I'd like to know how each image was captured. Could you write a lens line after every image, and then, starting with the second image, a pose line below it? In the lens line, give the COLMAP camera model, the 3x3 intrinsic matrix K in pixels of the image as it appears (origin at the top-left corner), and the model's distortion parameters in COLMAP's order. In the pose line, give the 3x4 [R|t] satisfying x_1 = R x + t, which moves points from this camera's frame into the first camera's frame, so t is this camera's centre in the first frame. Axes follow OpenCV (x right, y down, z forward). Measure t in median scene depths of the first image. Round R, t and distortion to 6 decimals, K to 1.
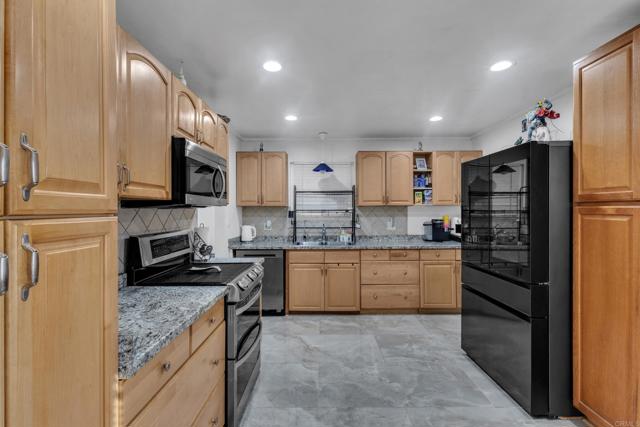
lens RADIAL K [[298.1, 0, 318.6], [0, 298.1, 210.4], [0, 0, 1]] dist [-0.001611, -0.000109]
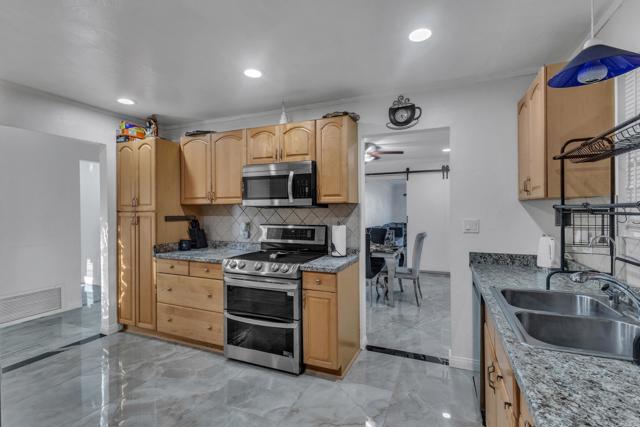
lens RADIAL K [[295.5, 0, 320.0], [0, 295.5, 213.5], [0, 0, 1]] dist [0.000512, 0.000114]
pose [[-0.376862, 0.010908, -0.926205, 0.428863], [0.005880, 0.999939, 0.009384, 0.003482], [0.926251, -0.001910, -0.376903, 0.946215]]
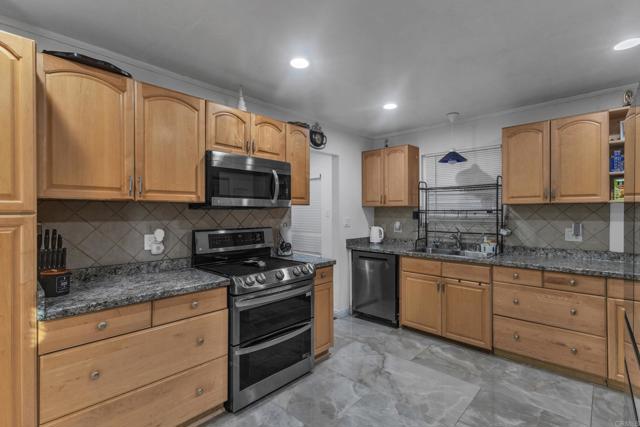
lens RADIAL K [[295.5, 0, 320.0], [0, 295.5, 213.5], [0, 0, 1]] dist [0.000512, 0.000114]
pose [[0.730821, 0.002958, -0.682563, 0.325442], [0.001749, 0.999979, 0.006206, 0.001733], [0.682567, -0.005729, 0.730801, 0.199054]]
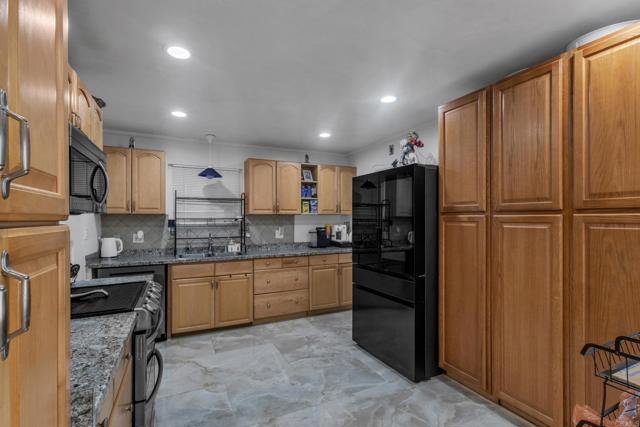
lens RADIAL K [[299.5, 0, 320.3], [0, 299.5, 218.1], [0, 0, 1]] dist [-0.003295, -0.000459]
pose [[0.895170, 0.001172, 0.445724, -0.102487], [0.000985, 0.999989, -0.004608, 0.001803], [-0.445724, 0.004564, 0.895159, 0.022566]]
